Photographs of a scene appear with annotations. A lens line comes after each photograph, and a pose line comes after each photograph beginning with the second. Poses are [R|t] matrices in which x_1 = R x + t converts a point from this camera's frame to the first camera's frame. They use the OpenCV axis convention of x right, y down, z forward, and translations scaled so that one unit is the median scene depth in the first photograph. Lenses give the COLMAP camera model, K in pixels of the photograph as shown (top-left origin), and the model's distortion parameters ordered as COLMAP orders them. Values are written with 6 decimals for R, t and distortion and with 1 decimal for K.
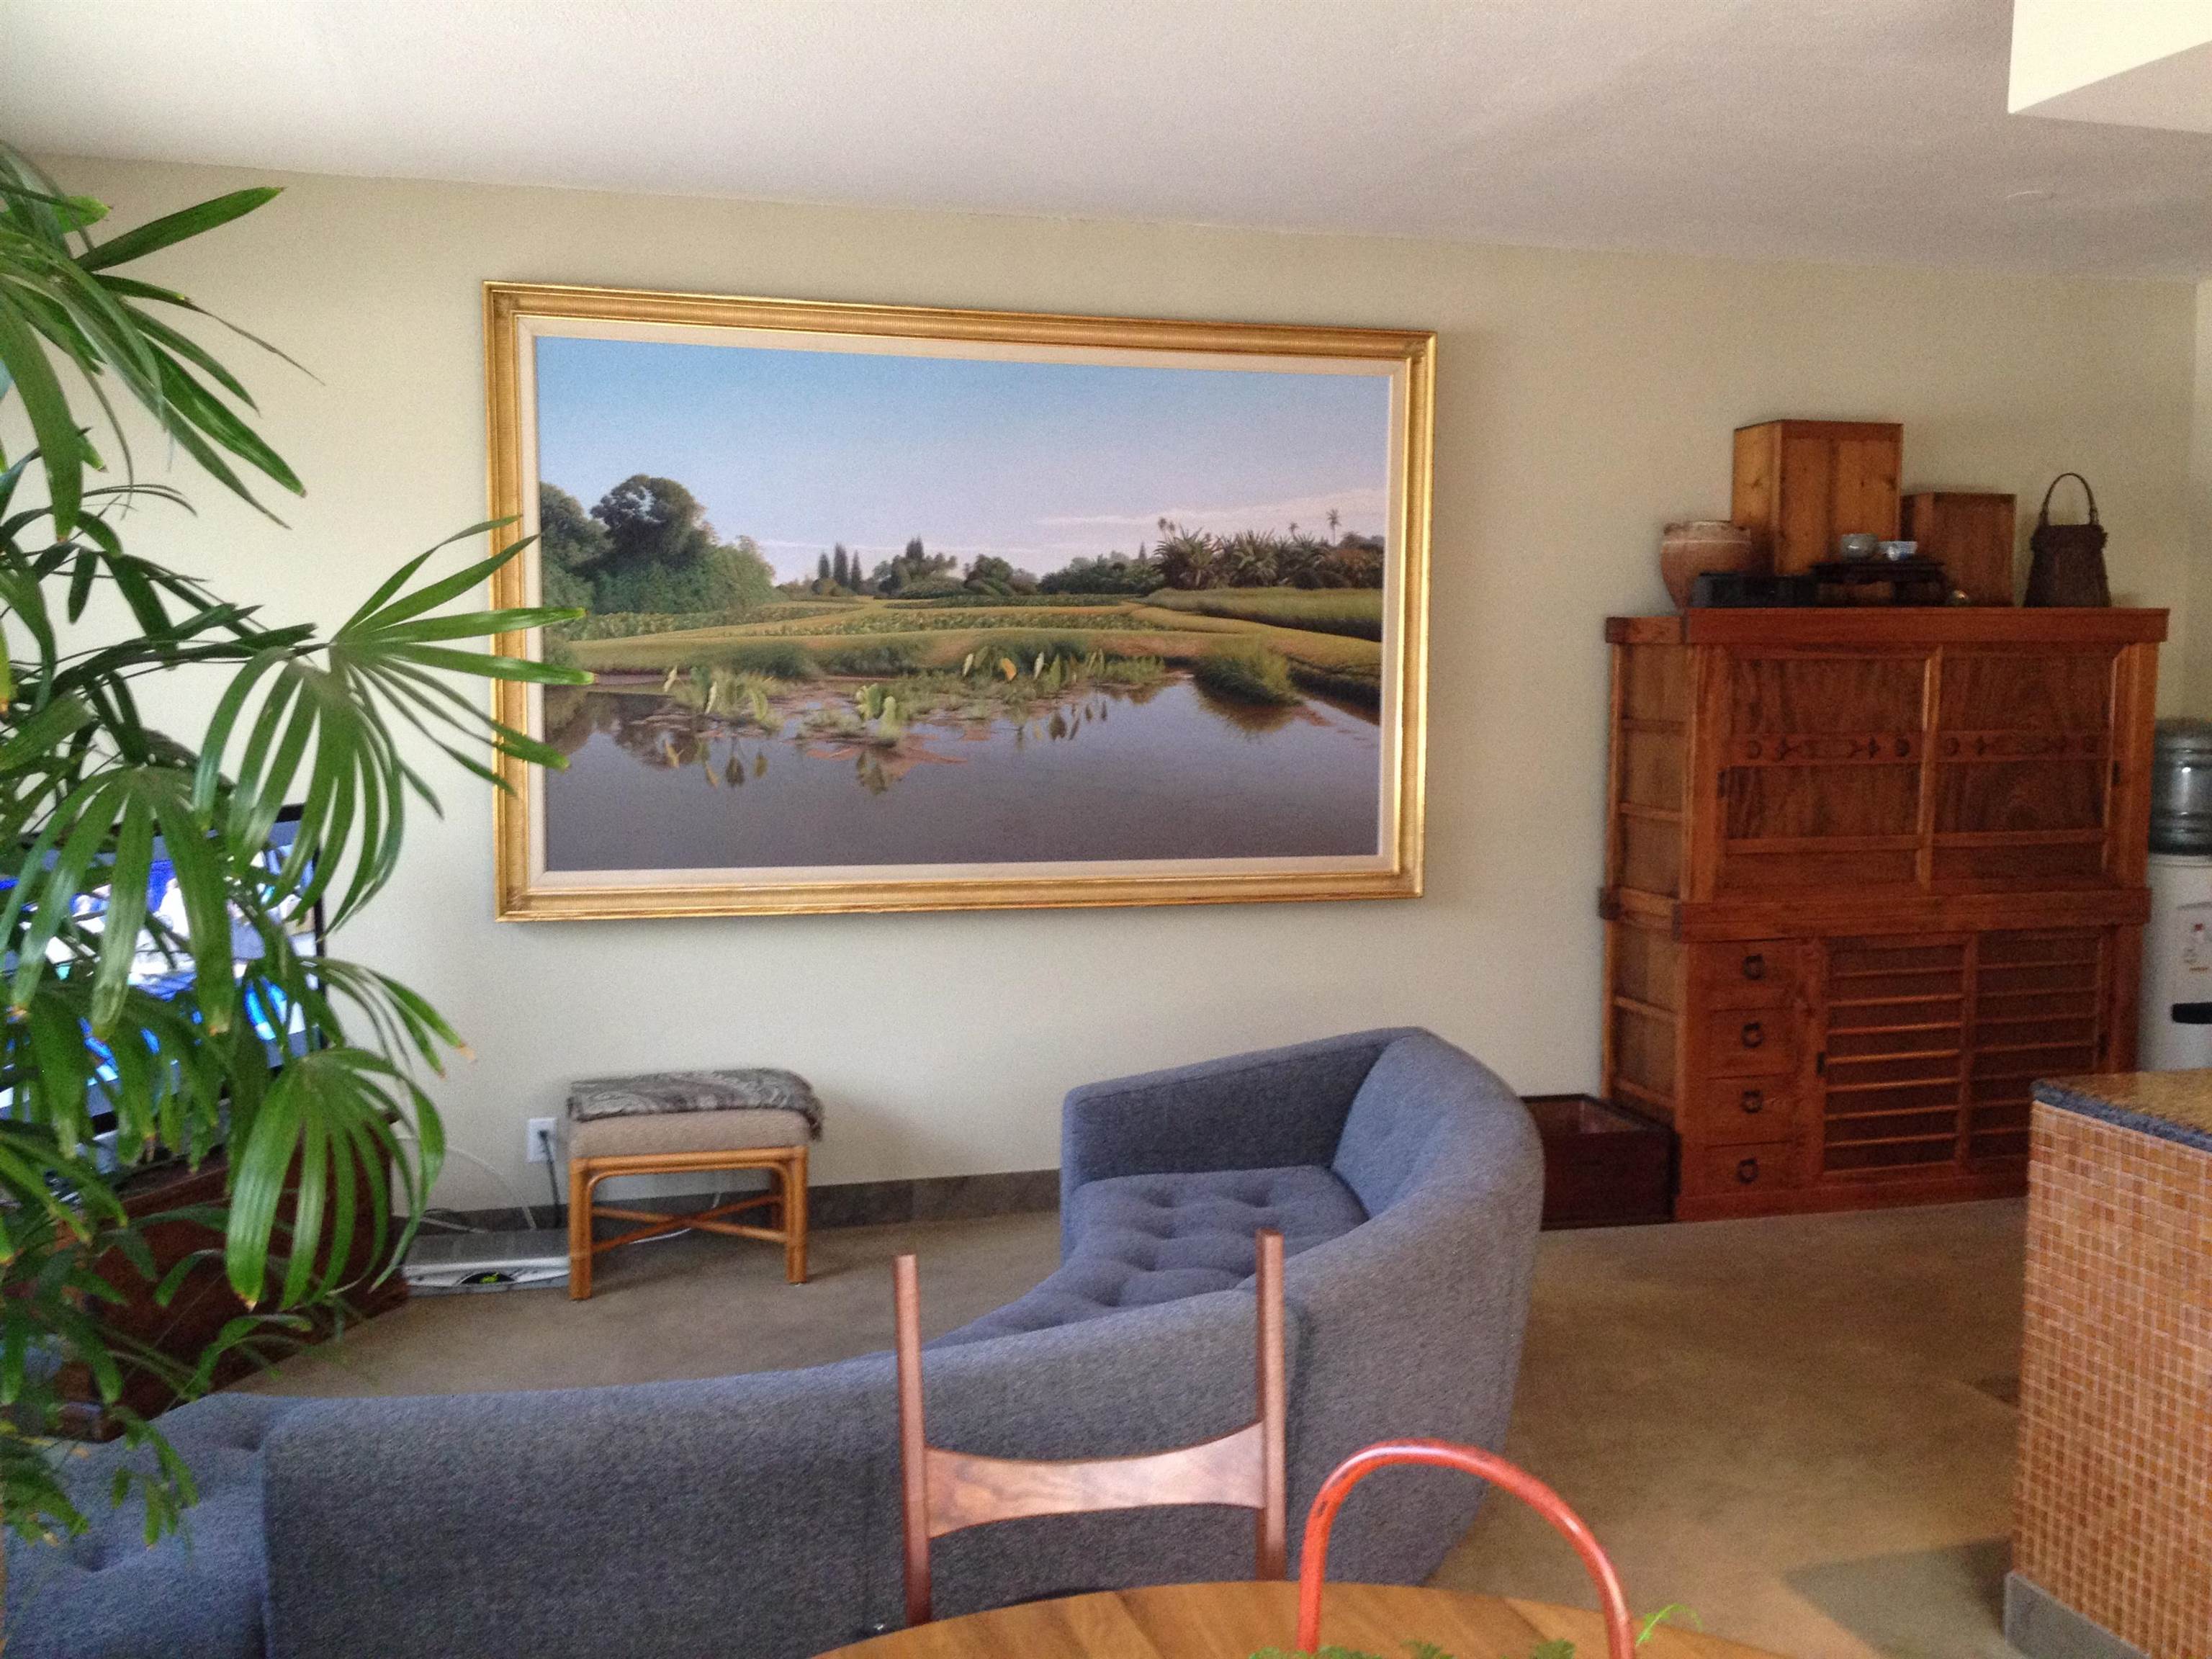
lens RADIAL K [[2079.2, 0, 1106.0], [0, 2079.2, 829.5], [0, 0, 1]] dist [0.128345, -0.274574]
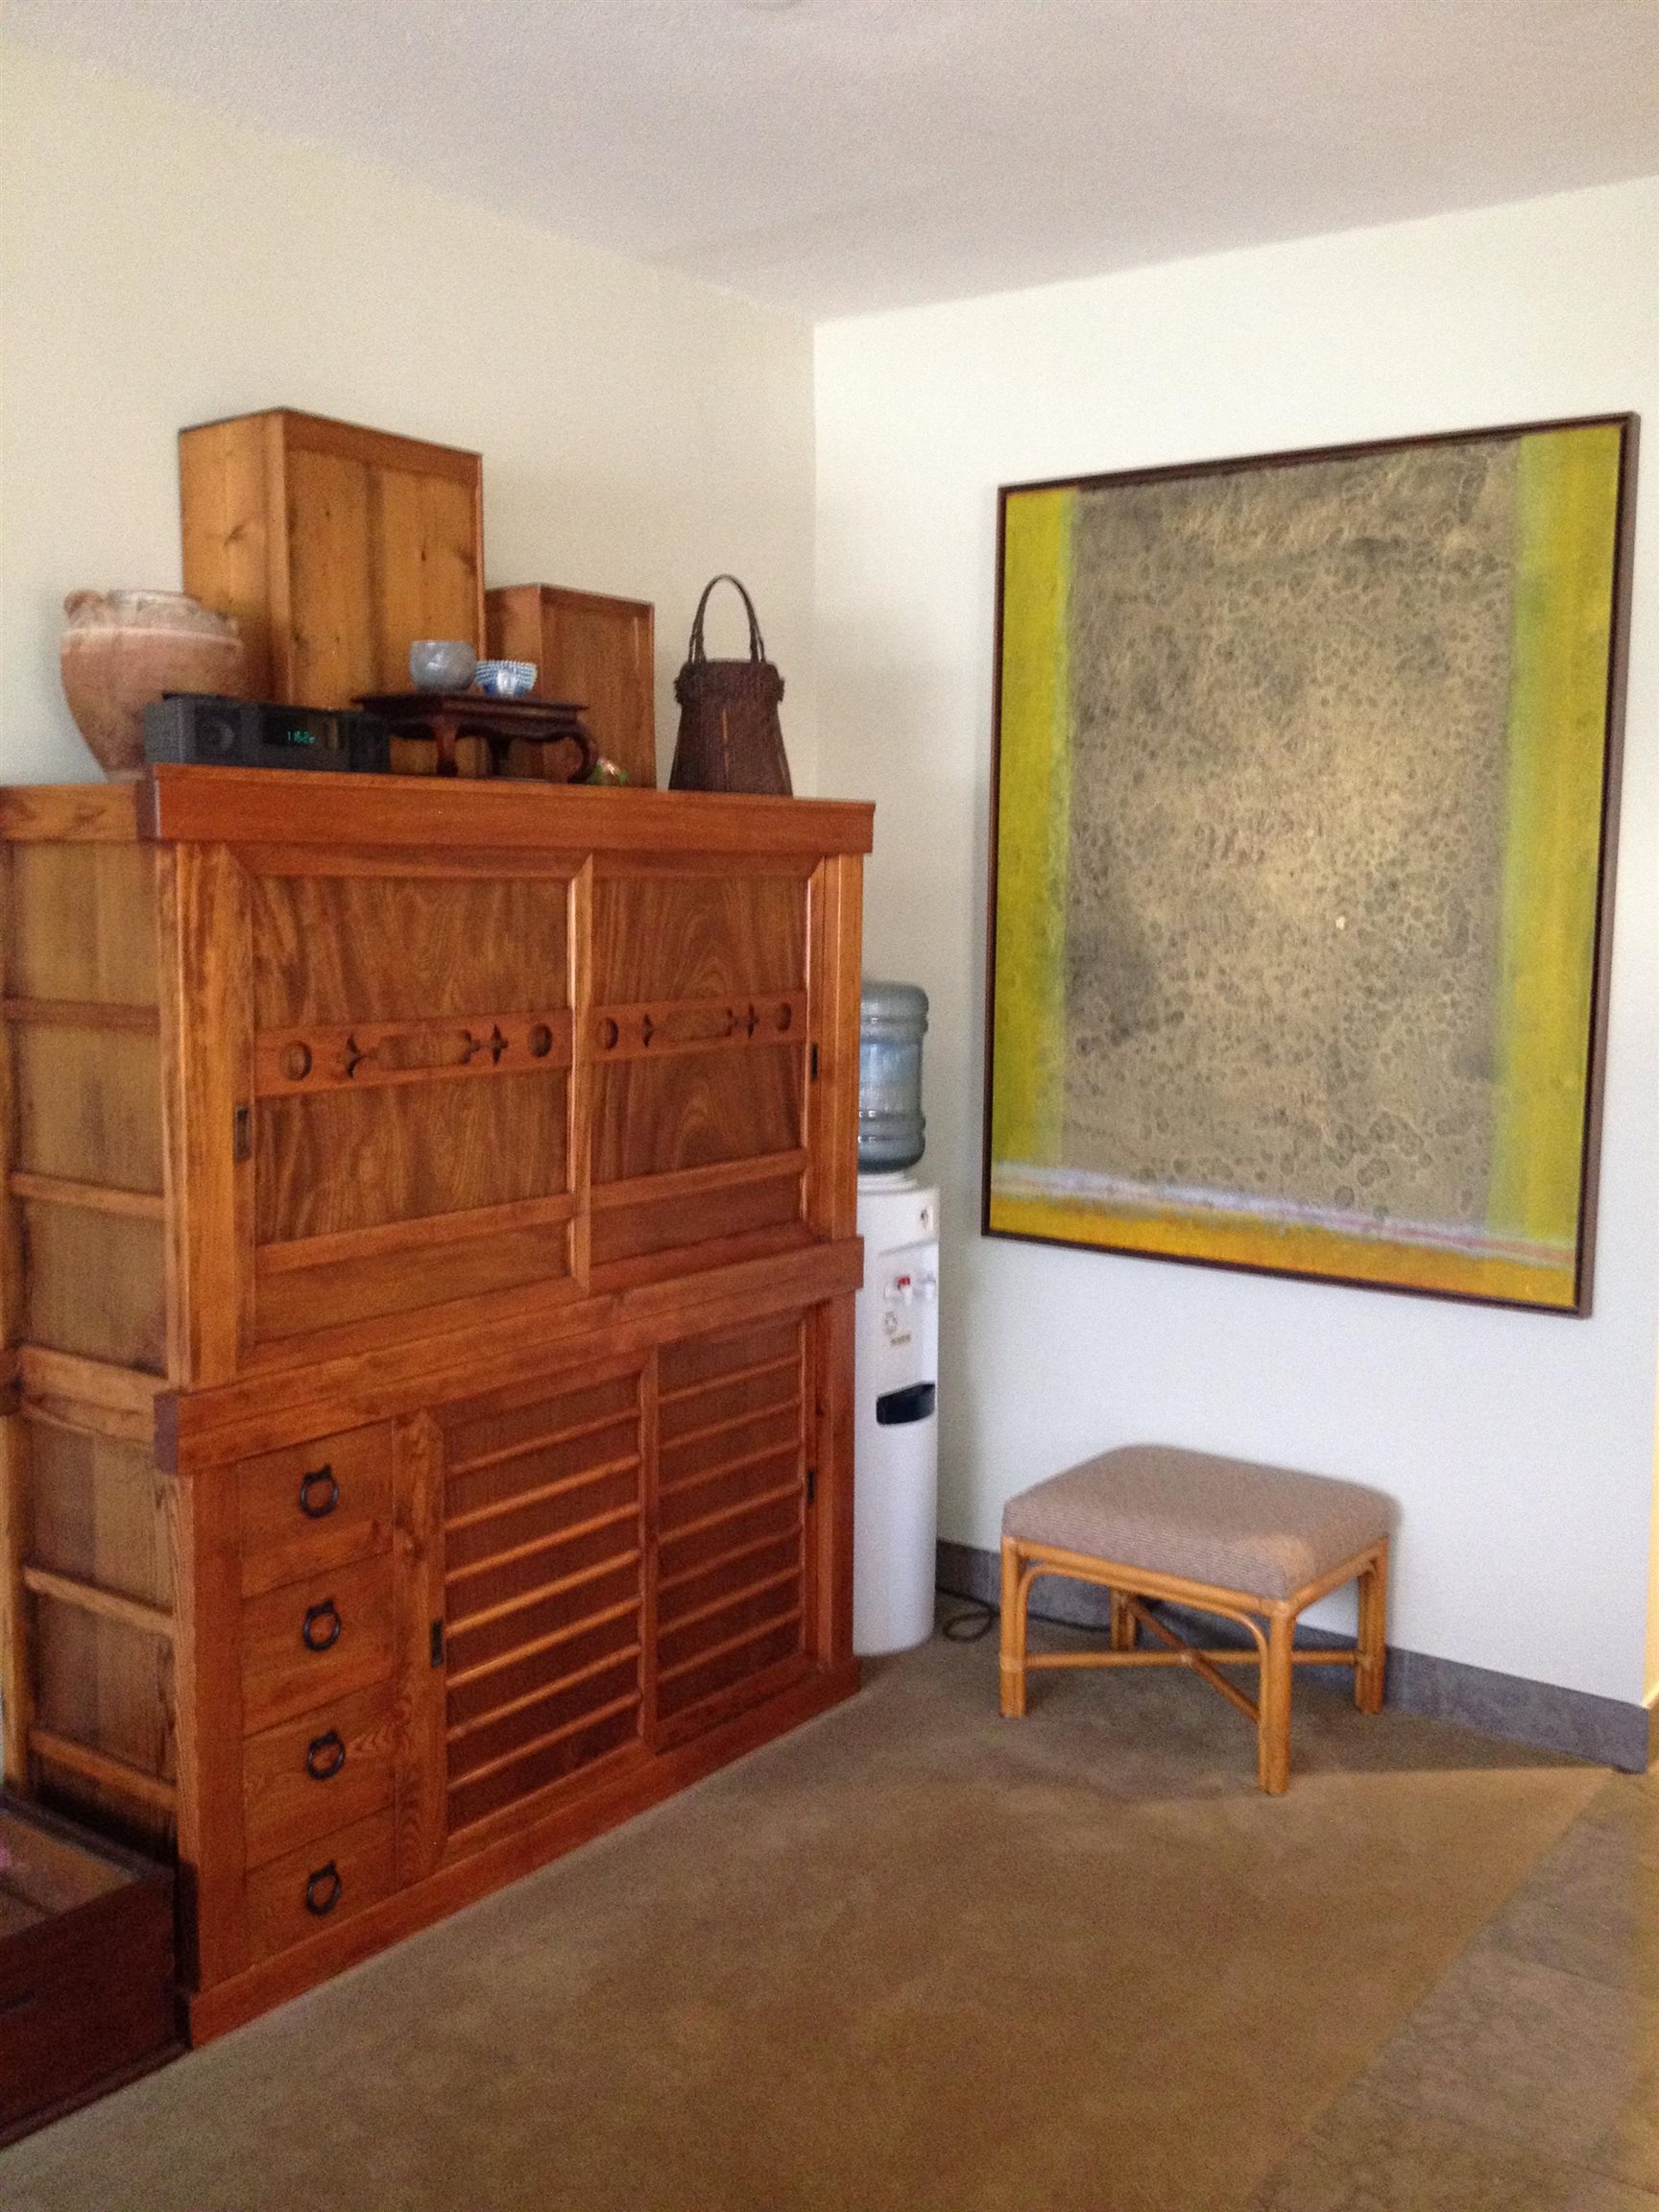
lens RADIAL K [[2079.2, 0, 829.5], [0, 2079.2, 1106.0], [0, 0, 1]] dist [0.128345, -0.274574]
pose [[0.787697, -0.064618, 0.612664, 0.103668], [0.051514, 0.997910, 0.039019, -0.039523], [-0.613905, 0.000826, 0.789380, 0.529270]]
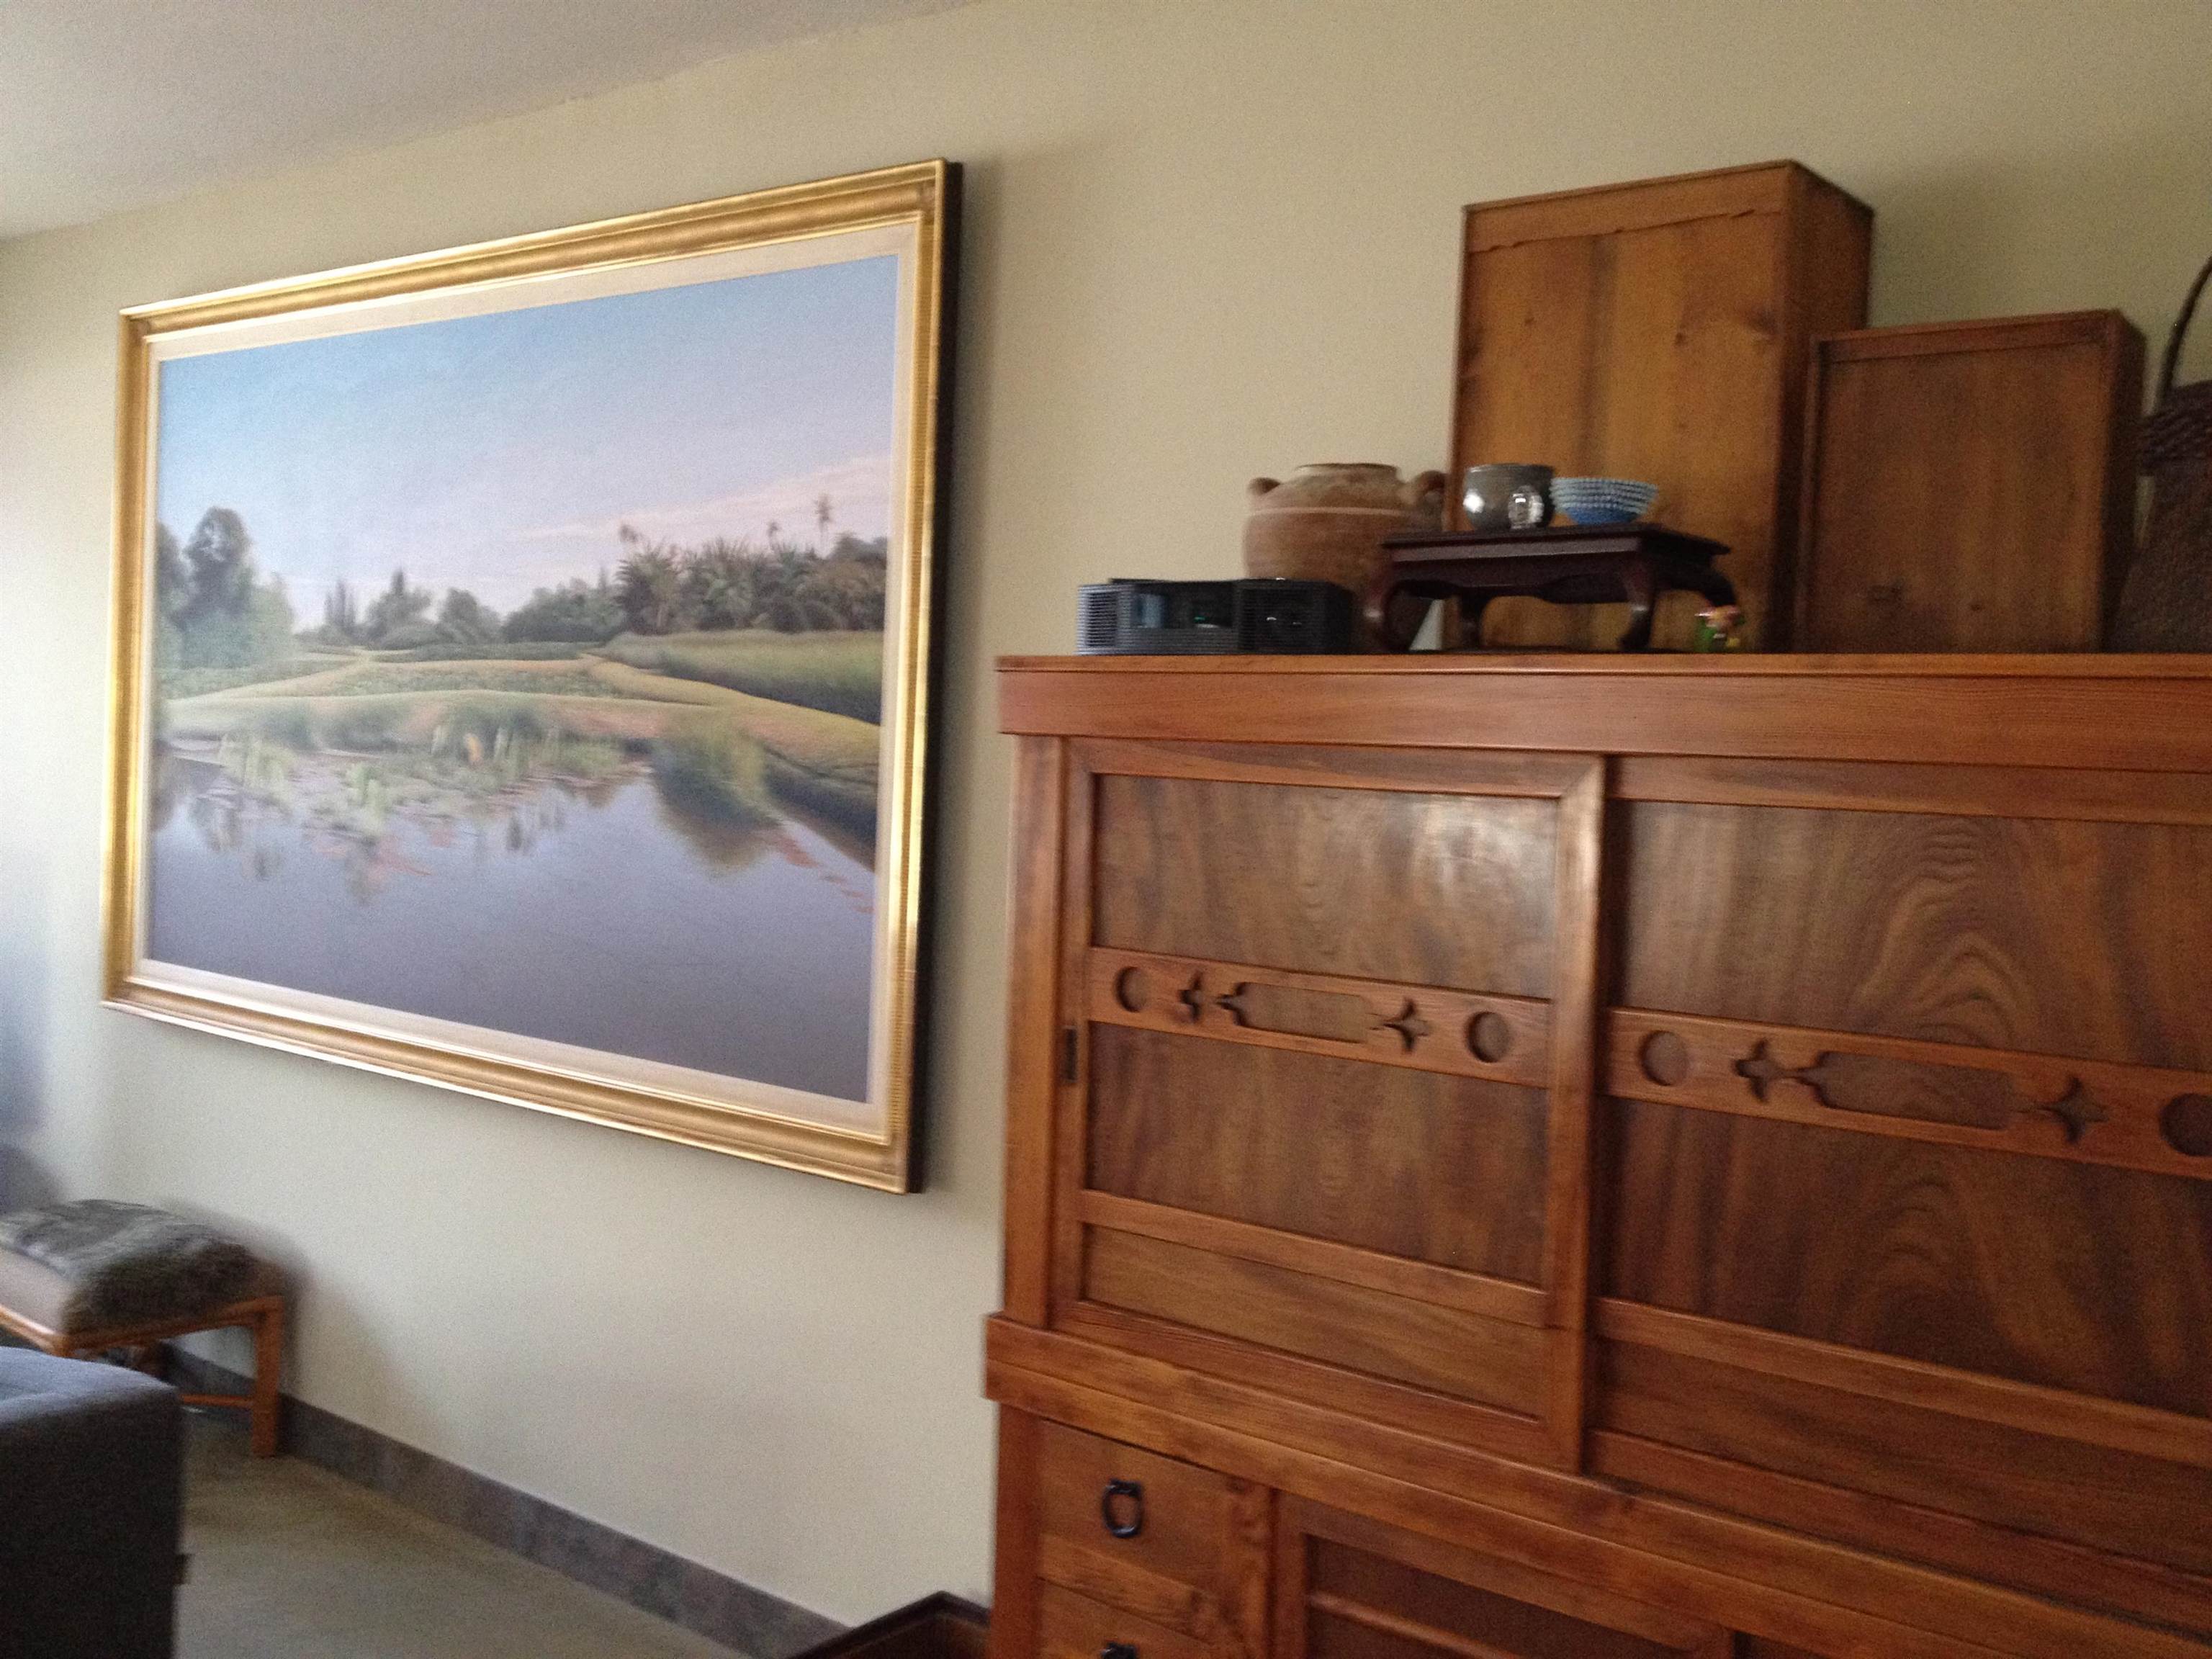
lens RADIAL K [[2079.2, 0, 1106.0], [0, 2079.2, 829.5], [0, 0, 1]] dist [0.128345, -0.274574]
pose [[0.585467, 0.056341, -0.808736, 0.635831], [-0.108574, 0.994044, -0.009348, -0.064605], [0.803393, 0.093280, 0.588098, 0.736346]]
